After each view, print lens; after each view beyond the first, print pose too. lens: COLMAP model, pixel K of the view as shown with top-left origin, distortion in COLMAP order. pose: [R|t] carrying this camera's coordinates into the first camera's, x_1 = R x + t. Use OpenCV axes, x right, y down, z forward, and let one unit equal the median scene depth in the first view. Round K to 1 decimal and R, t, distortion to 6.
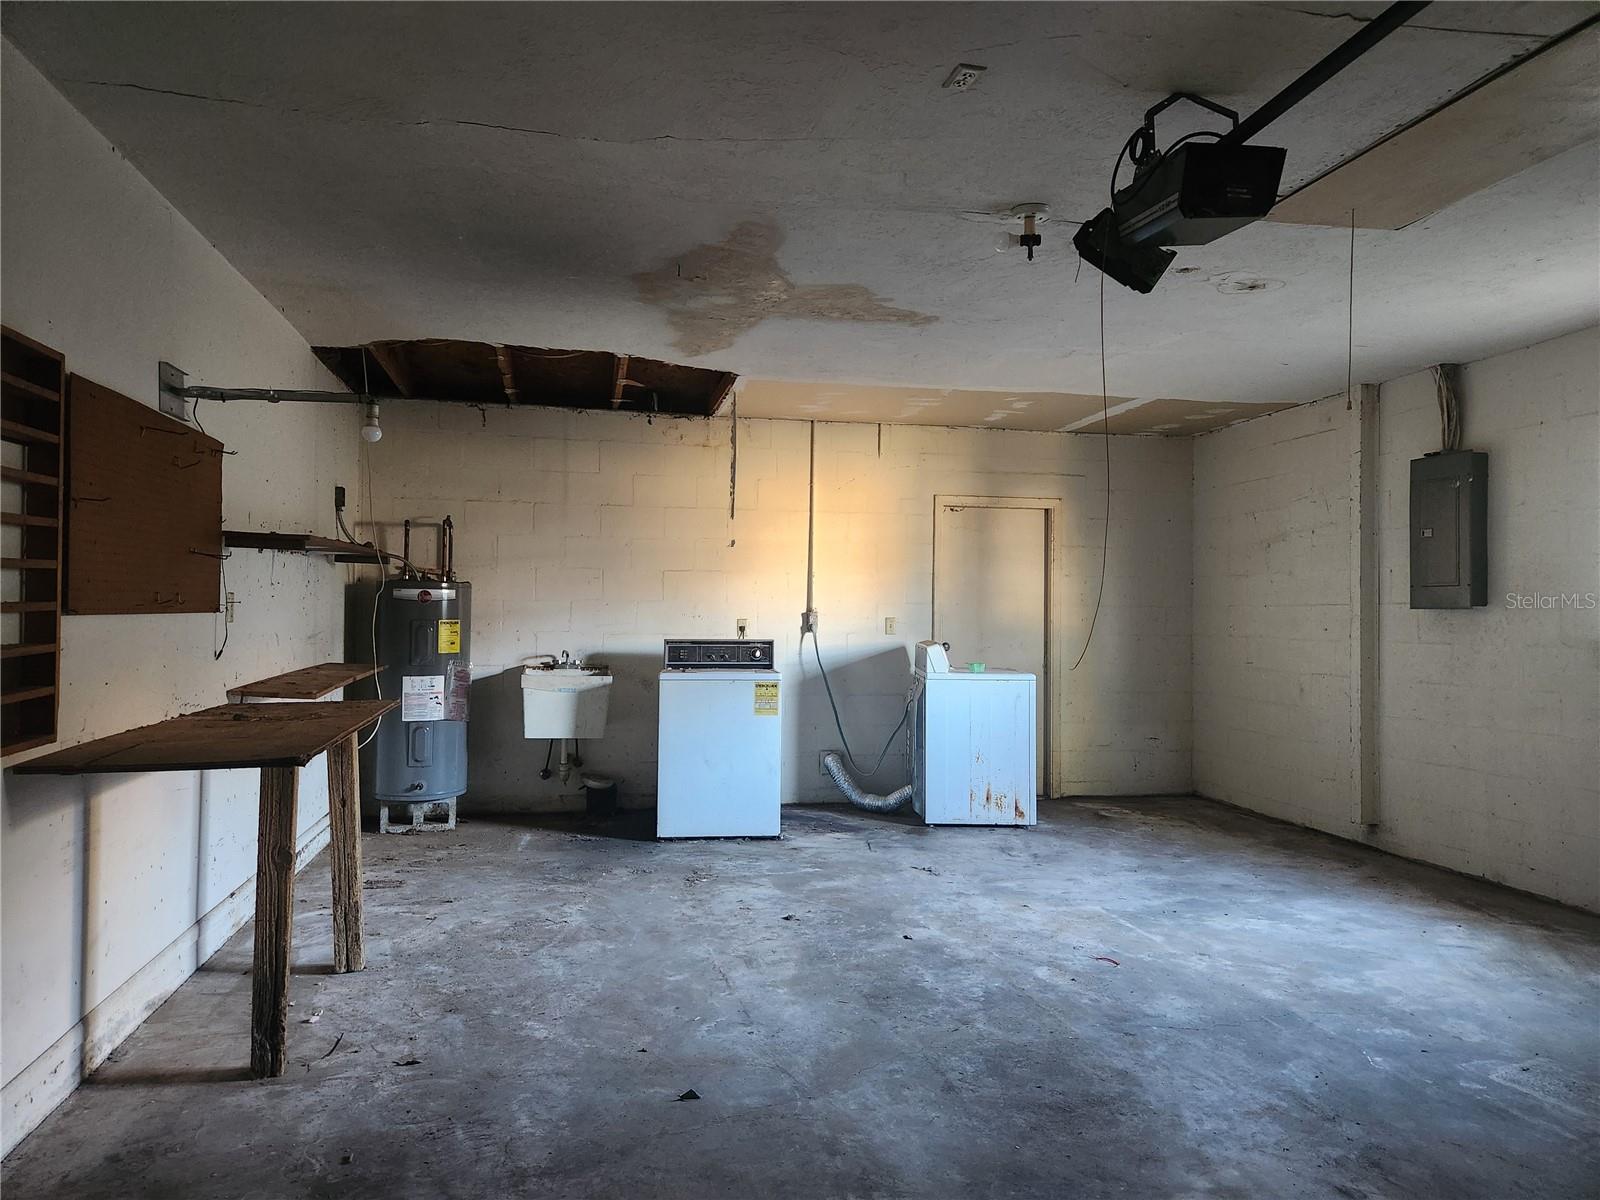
lens RADIAL K [[1060.5, 0, 800.0], [0, 1060.5, 600.0], [0, 0, 1]] dist [0.085070, -0.071964]
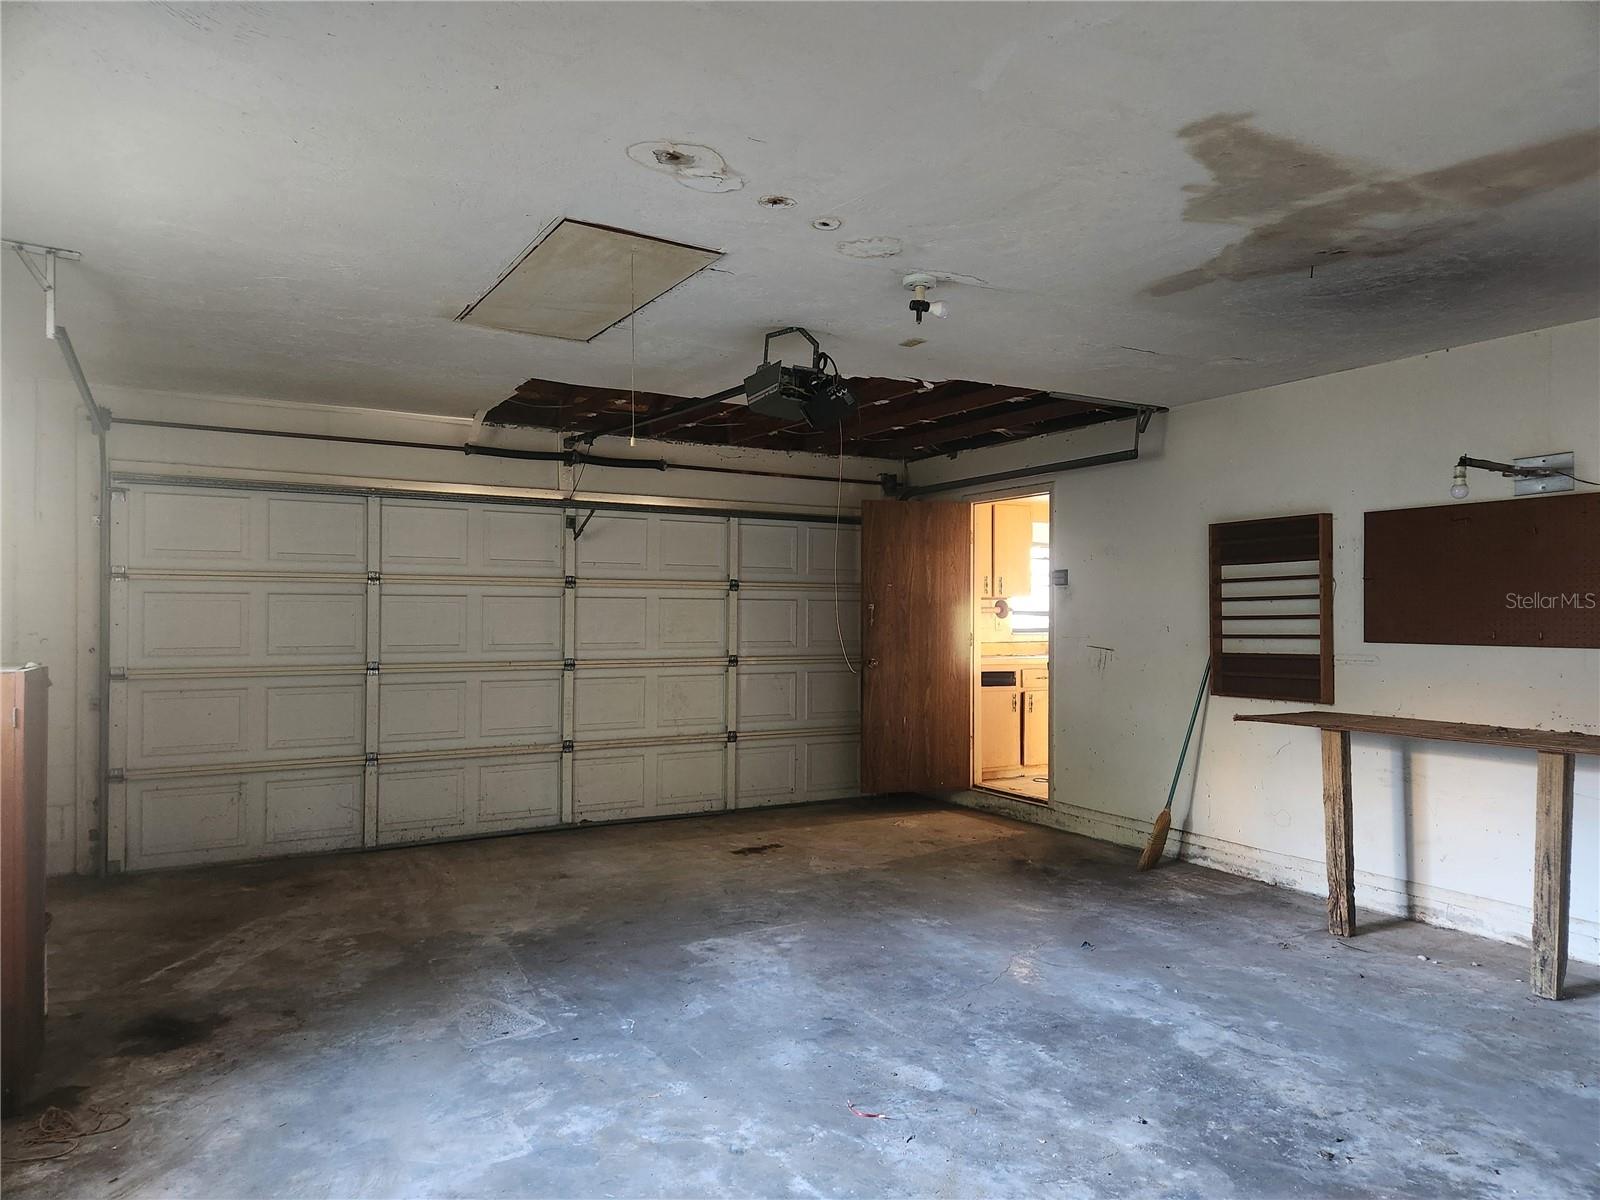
lens RADIAL K [[1060.5, 0, 800.0], [0, 1060.5, 600.0], [0, 0, 1]] dist [0.085070, -0.071964]
pose [[-0.952829, -0.014858, -0.303143, 0.570396], [-0.008474, 0.999714, -0.022366, -0.005938], [0.303389, -0.018742, -0.952683, 1.735655]]
